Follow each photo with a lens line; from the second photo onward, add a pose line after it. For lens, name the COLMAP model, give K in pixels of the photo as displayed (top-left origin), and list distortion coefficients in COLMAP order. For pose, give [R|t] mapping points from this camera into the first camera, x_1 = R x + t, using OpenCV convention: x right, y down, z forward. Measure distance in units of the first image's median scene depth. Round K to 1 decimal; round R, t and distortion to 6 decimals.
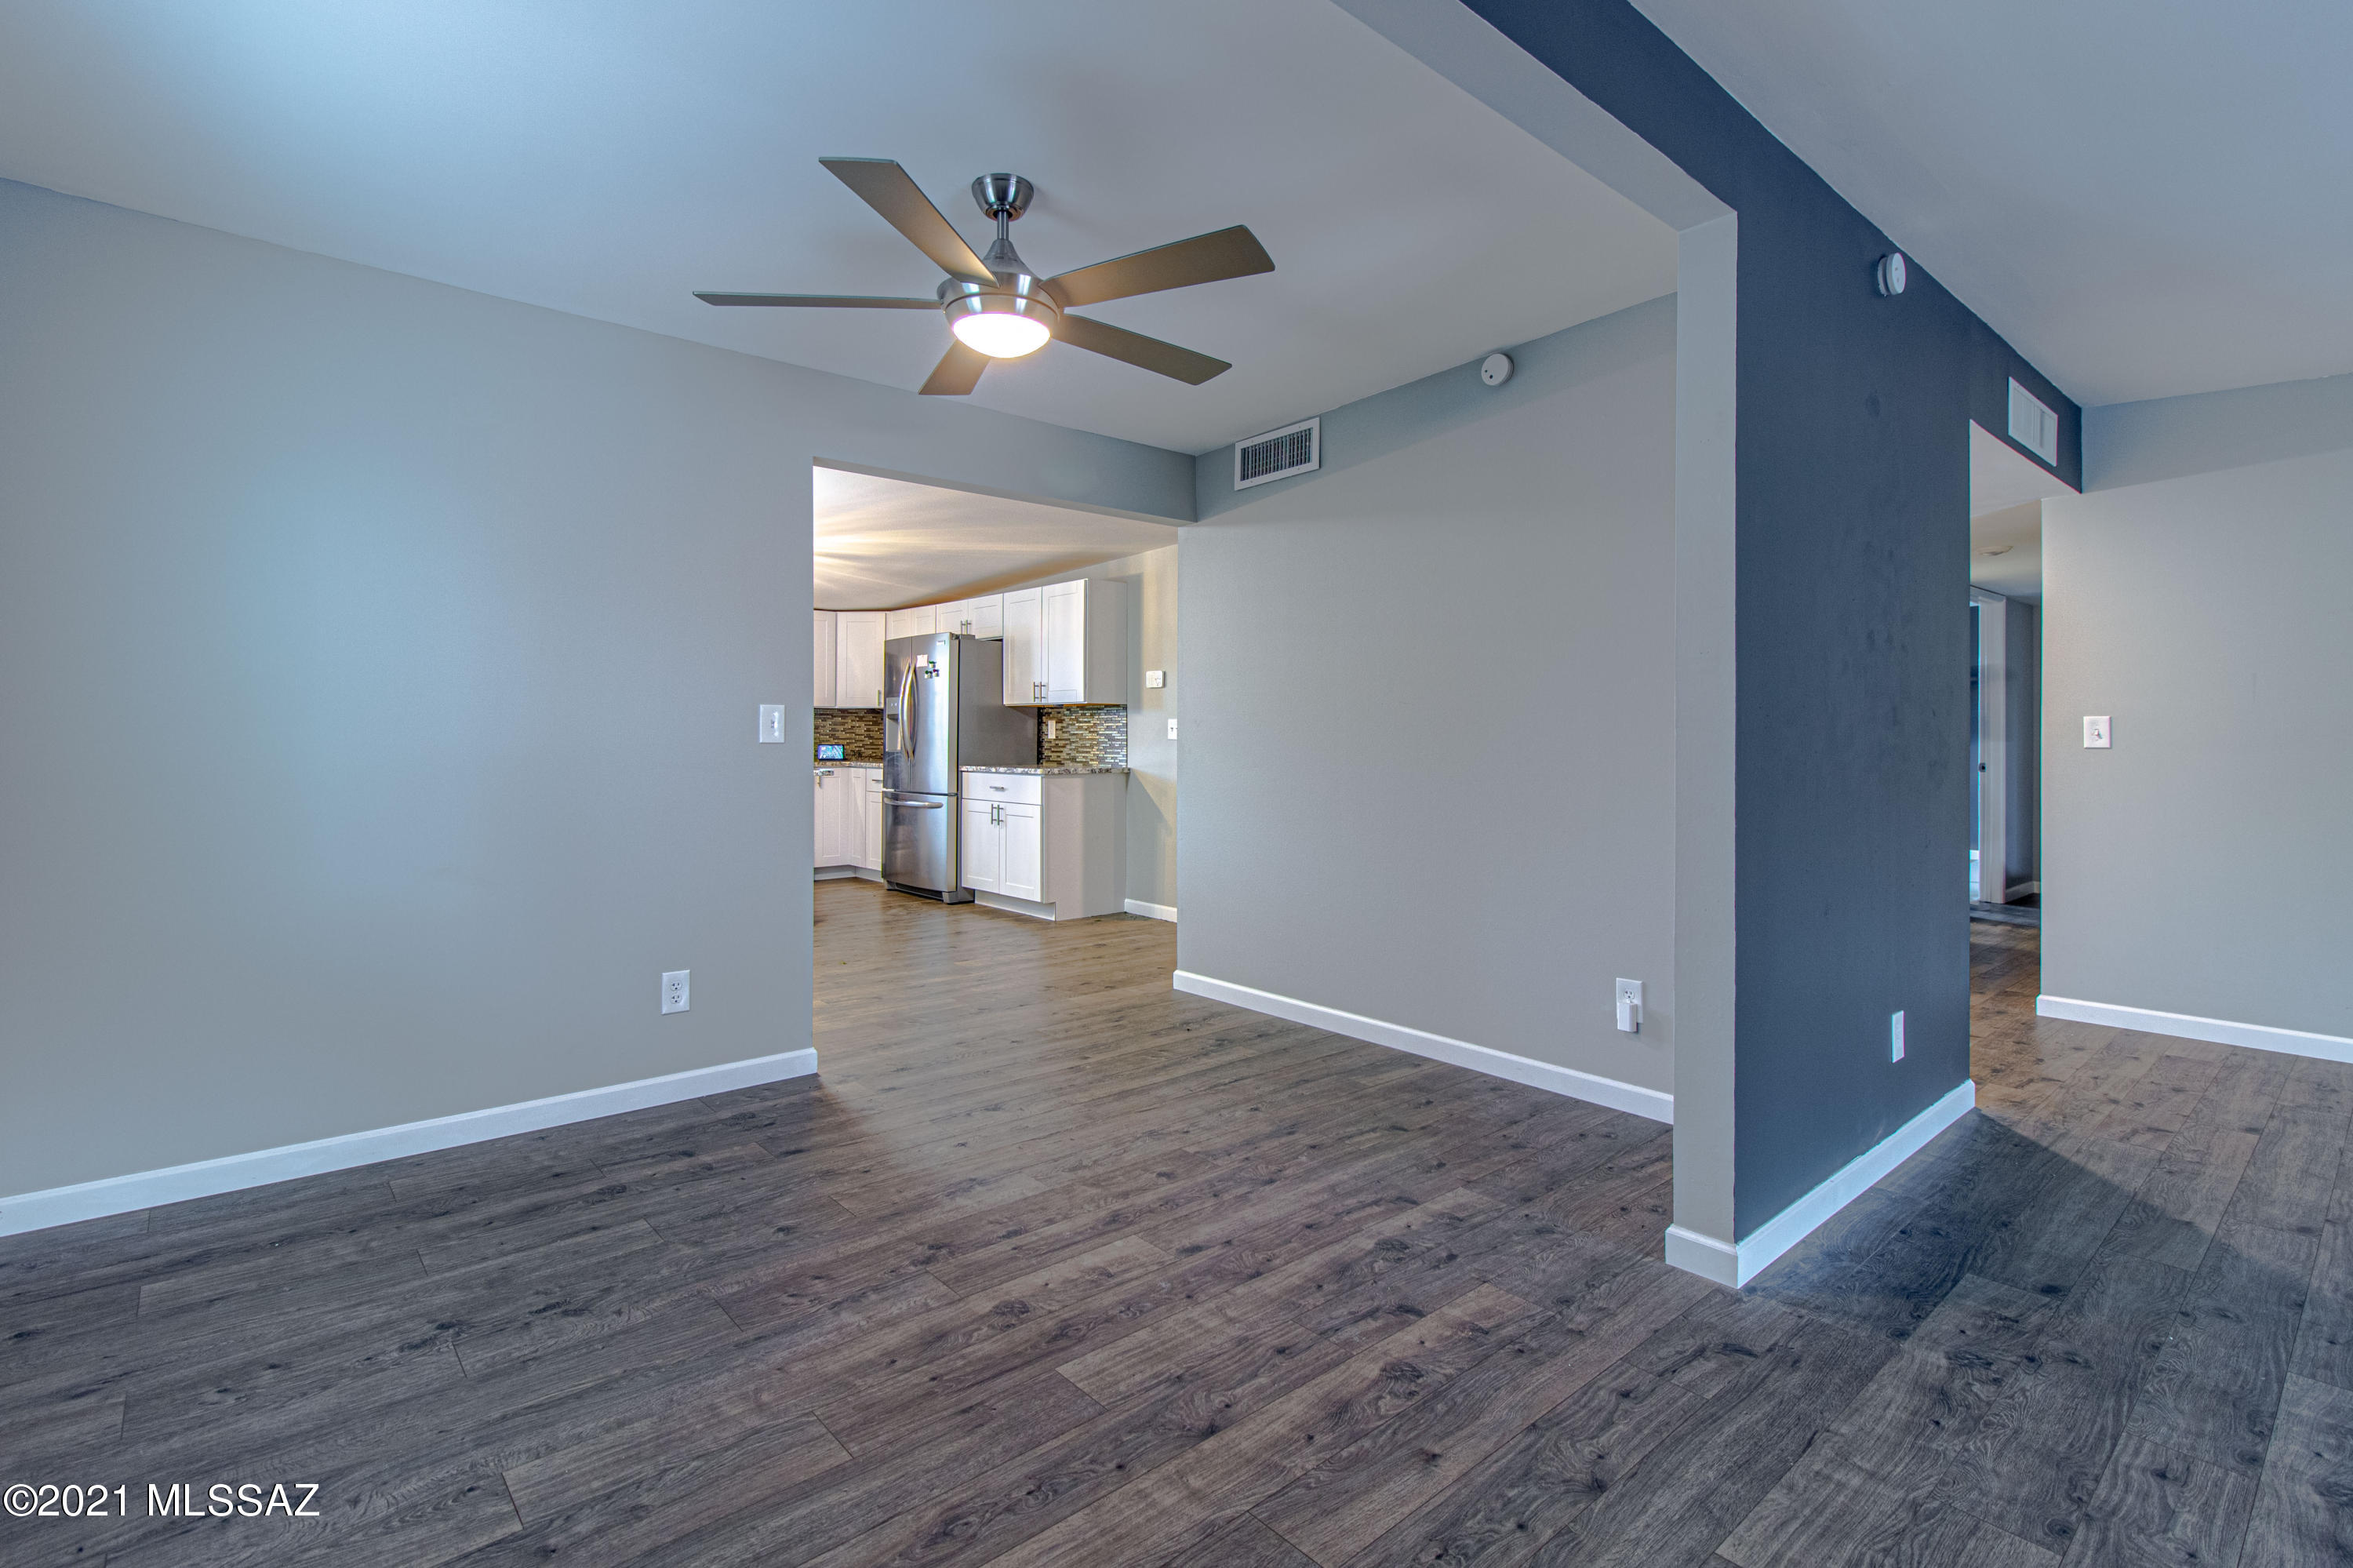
lens RADIAL K [[1101.7, 0, 1189.8], [0, 1101.7, 769.8], [0, 0, 1]] dist [0.001087, -0.000084]
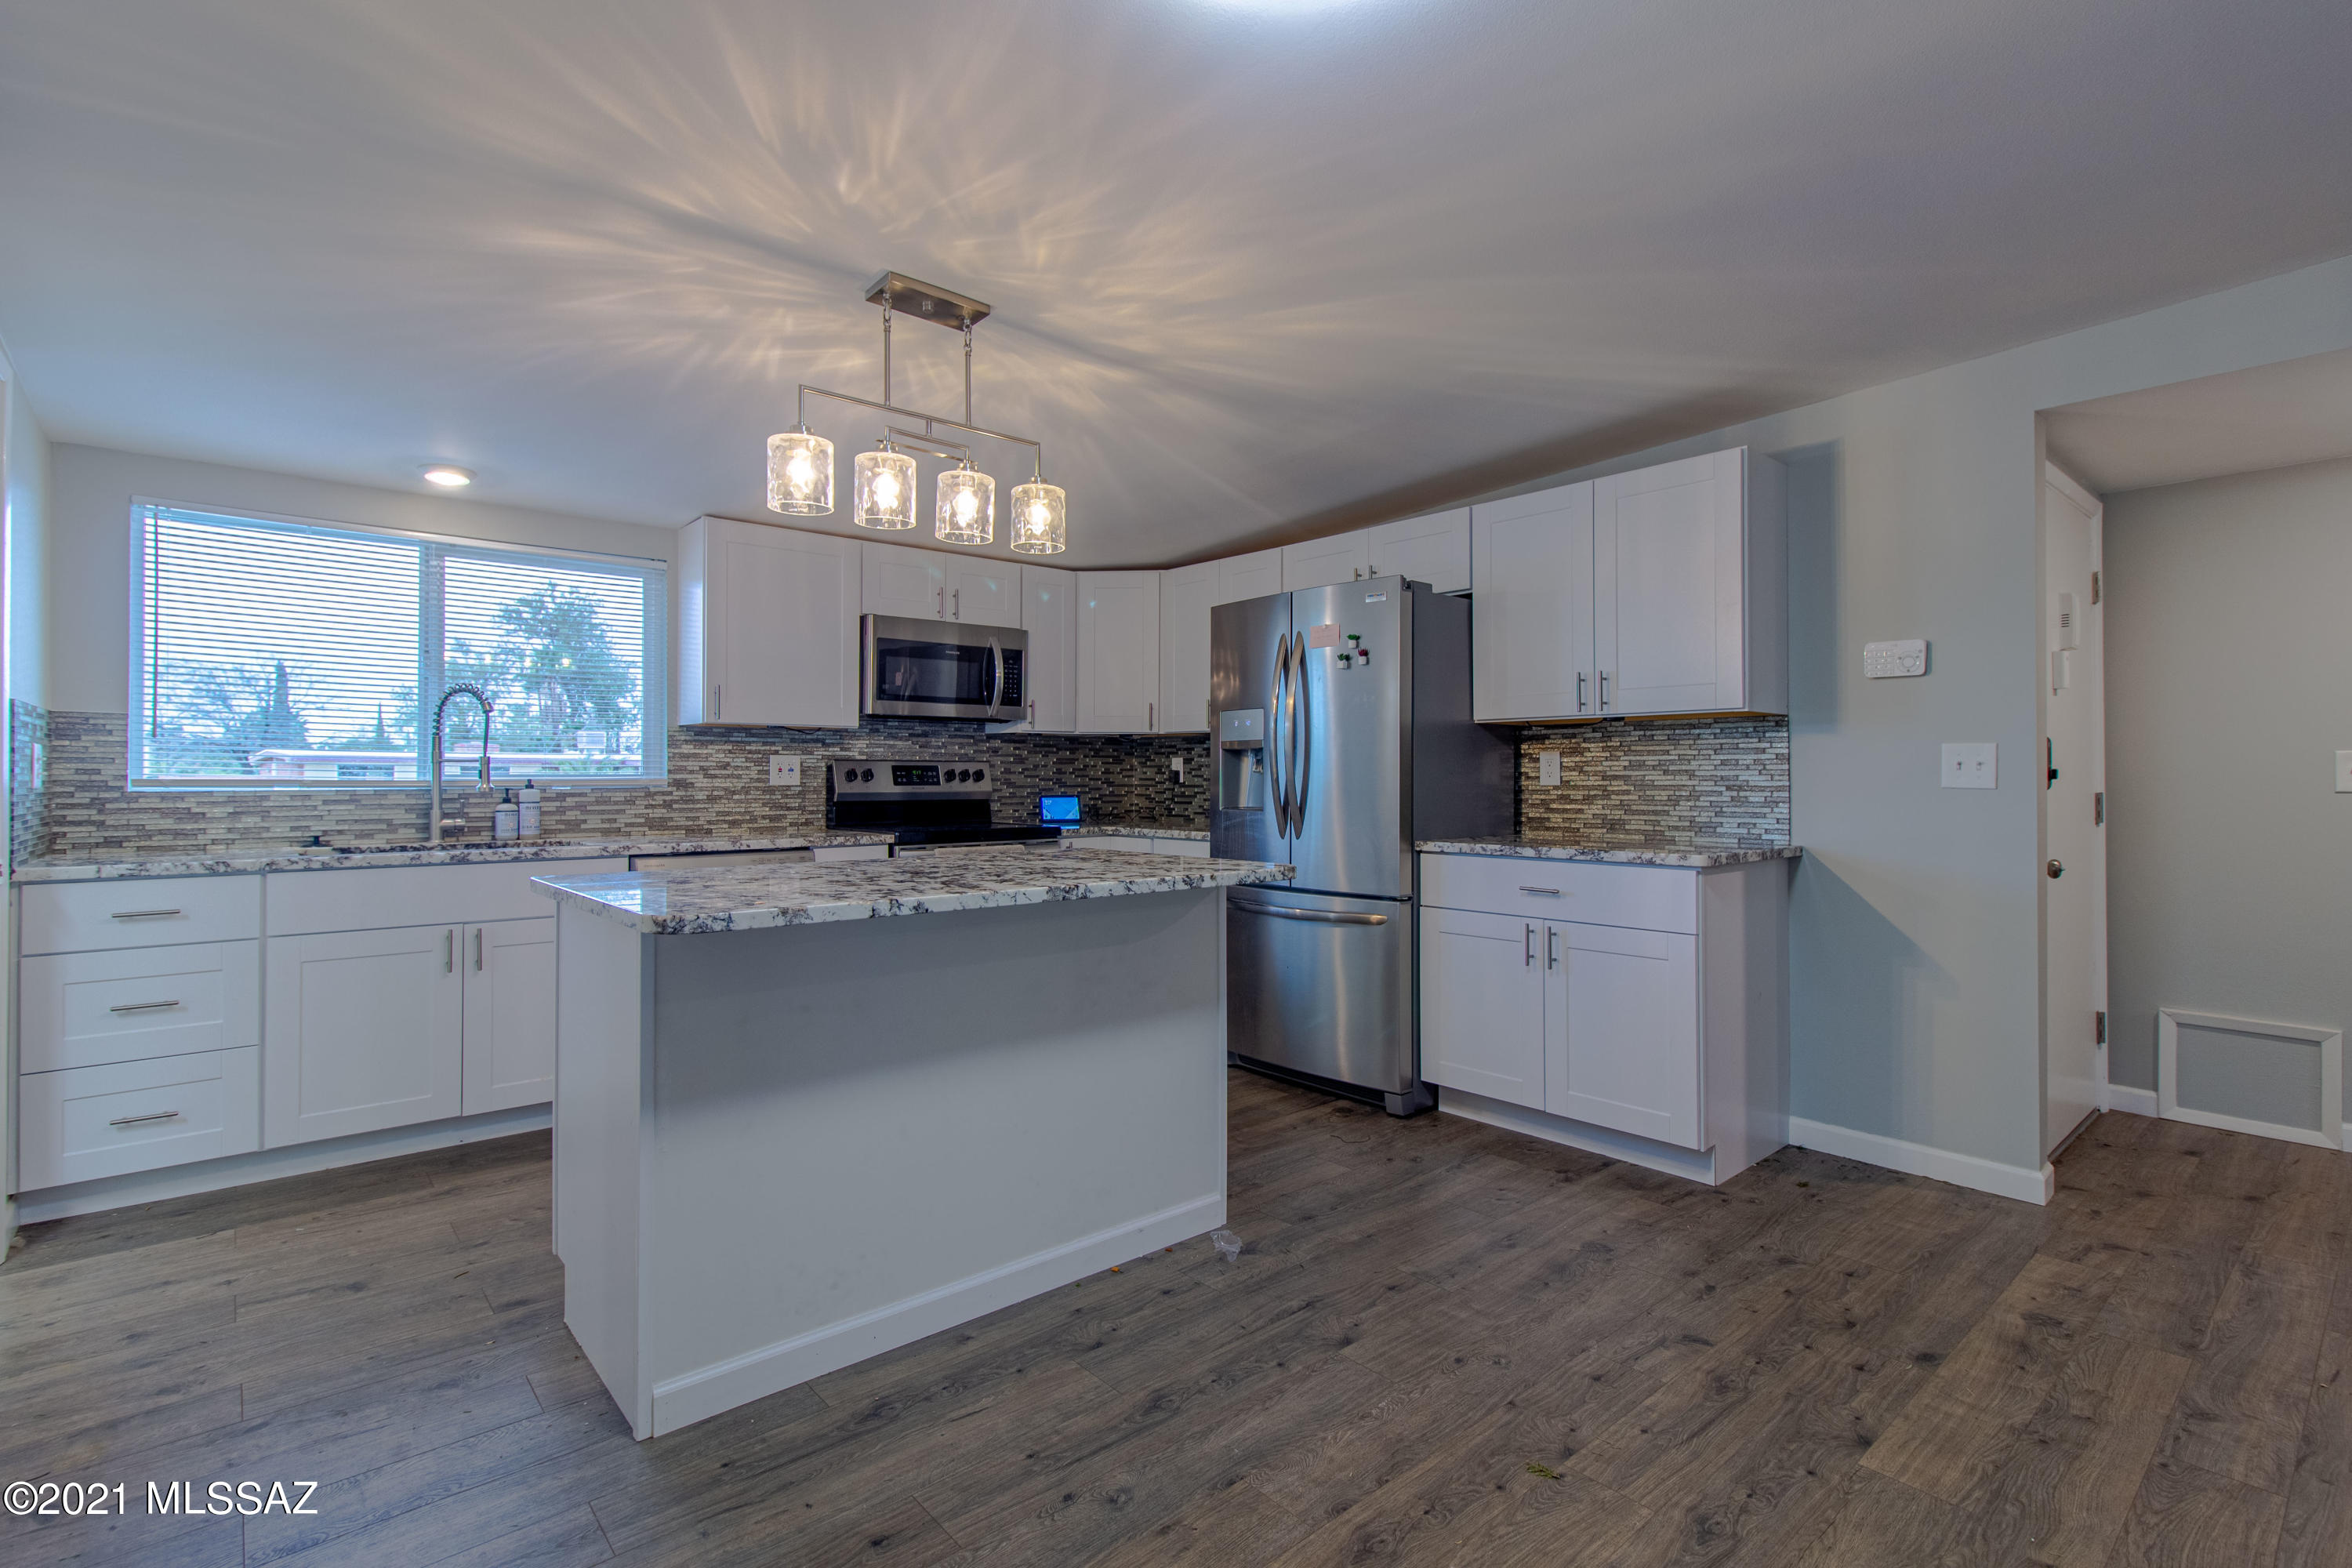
lens RADIAL K [[1101.2, 0, 1193.4], [0, 1101.2, 775.4], [0, 0, 1]] dist [0.001087, -0.000084]
pose [[0.999935, -0.009609, -0.006145, -0.809538], [0.009438, 0.999583, -0.027301, -0.055682], [0.006404, 0.027242, 0.999608, 1.305611]]
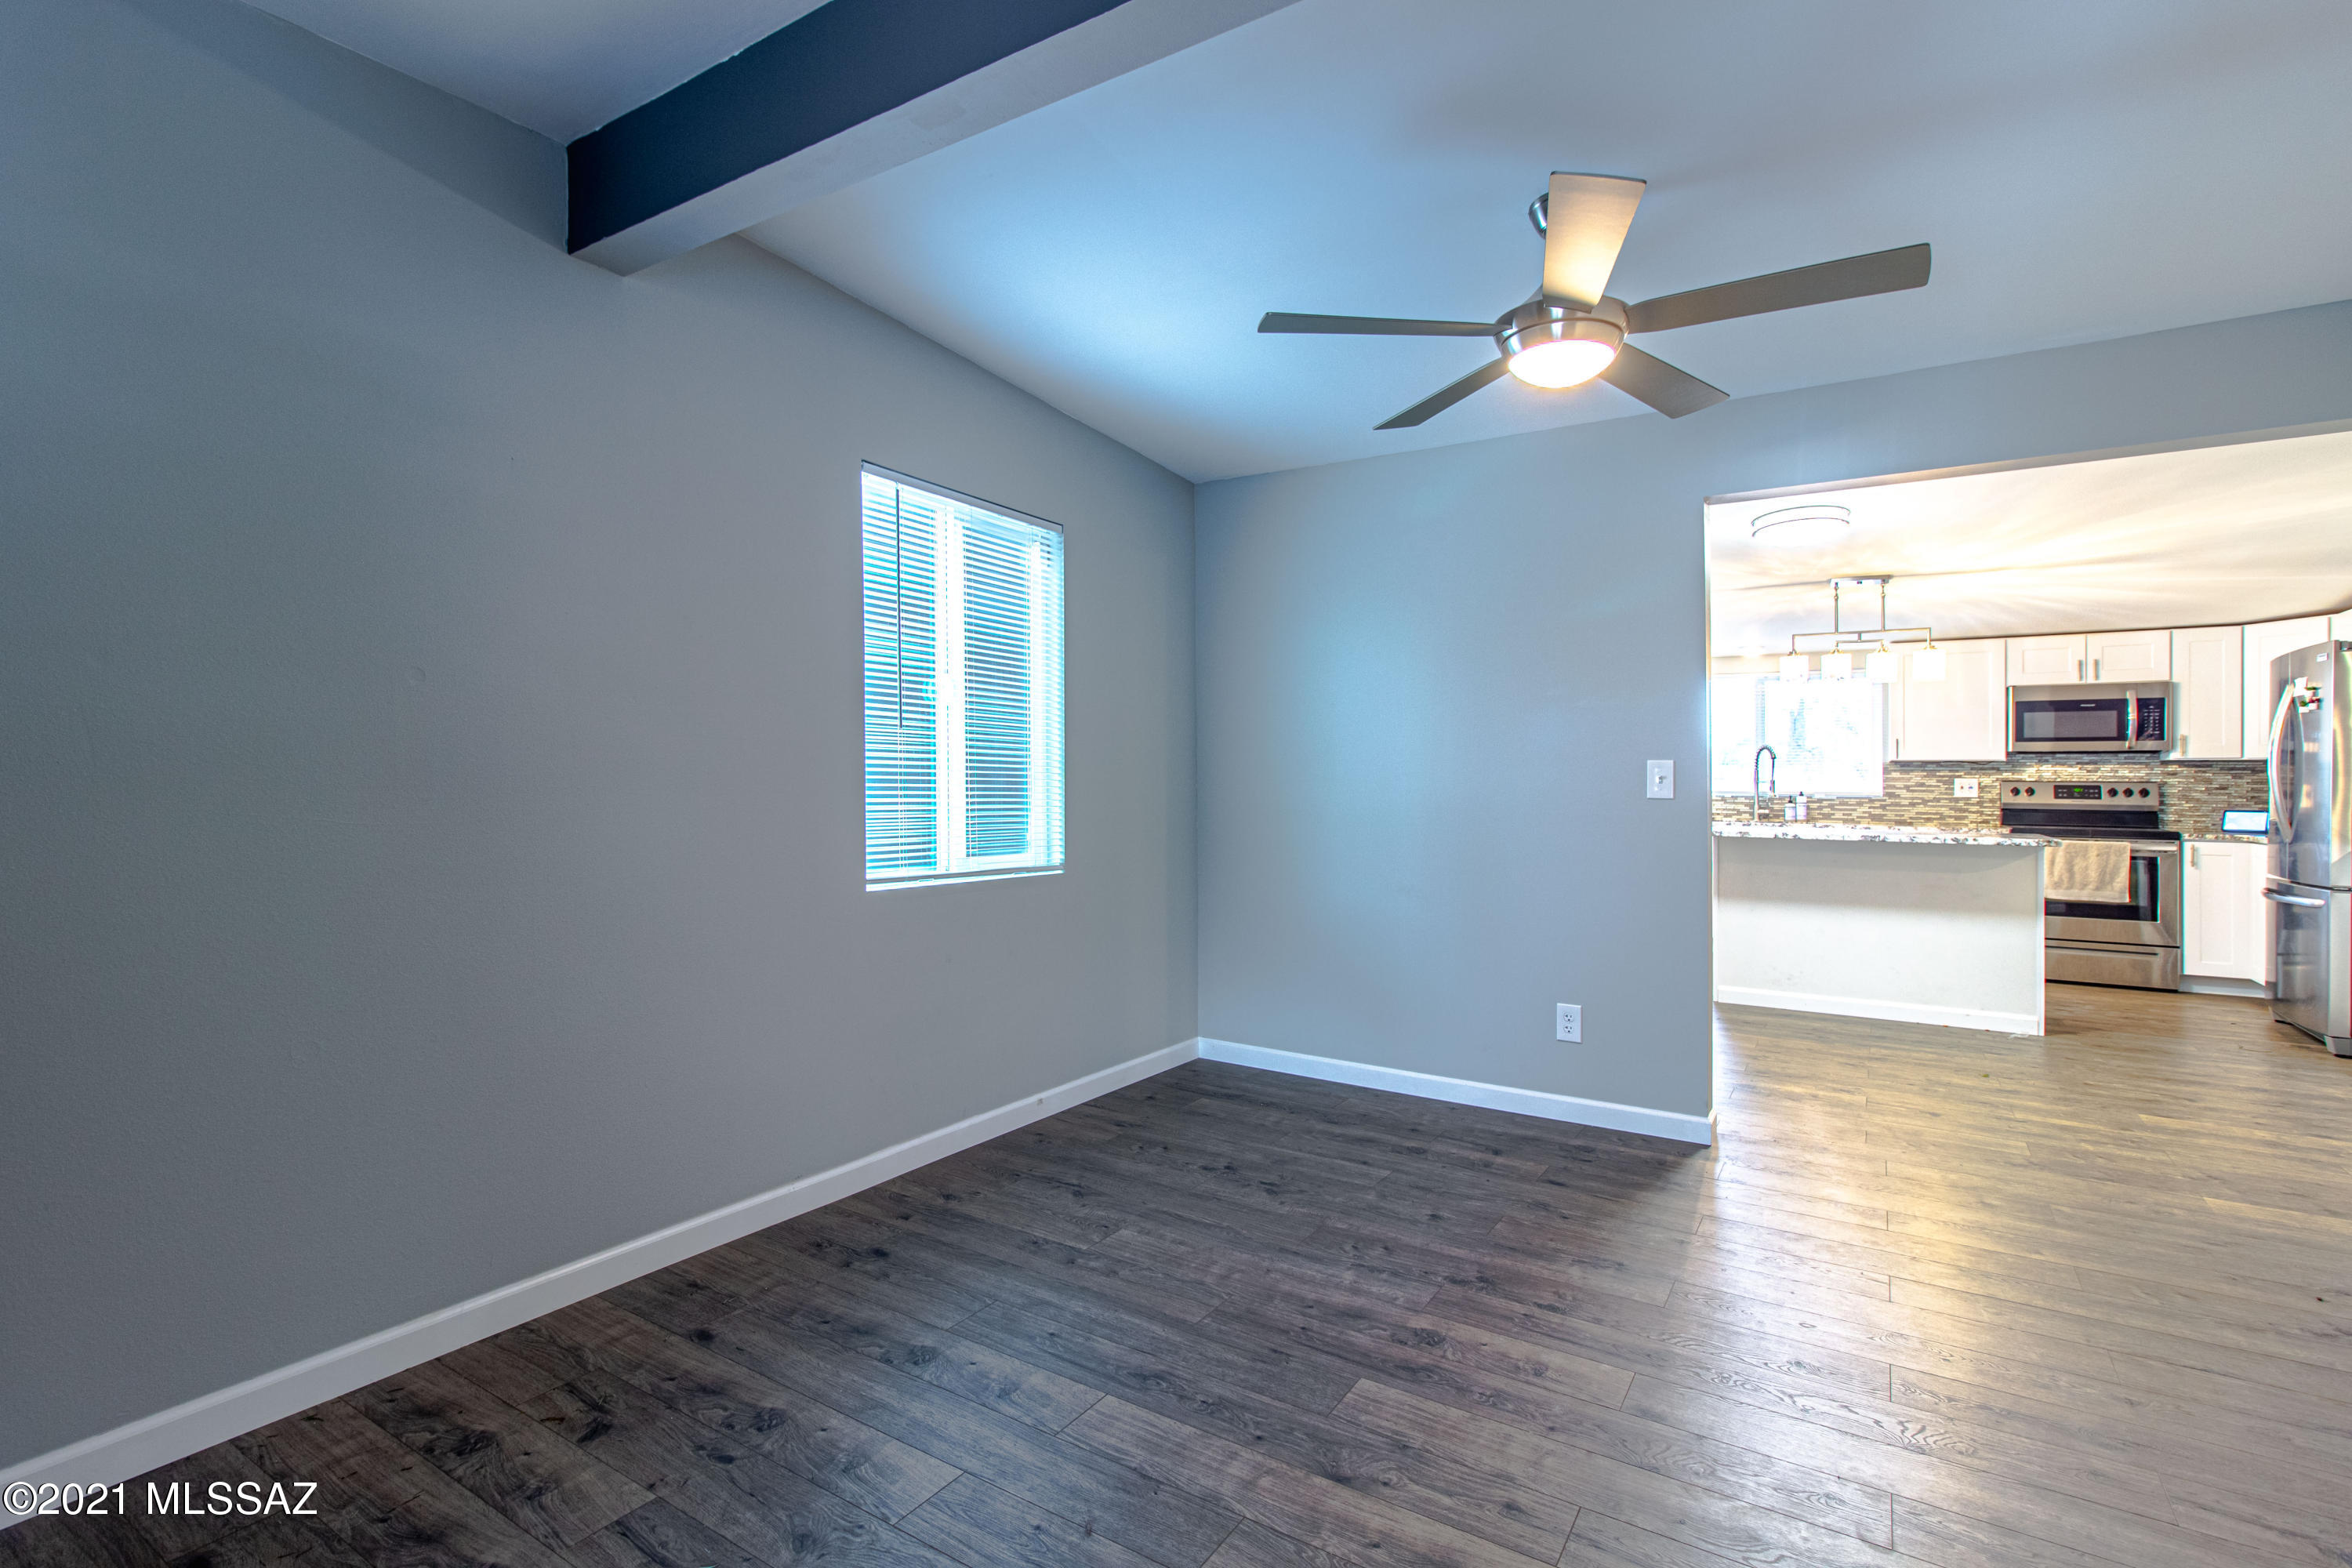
lens RADIAL K [[1101.2, 0, 1157.6], [0, 1101.2, 785.7], [0, 0, 1]] dist [0.001087, -0.000084]
pose [[0.255296, -0.005343, -0.966848, 0.674942], [-0.034078, 0.999314, -0.014521, -0.013723], [0.966262, 0.036655, 0.254938, 0.388533]]
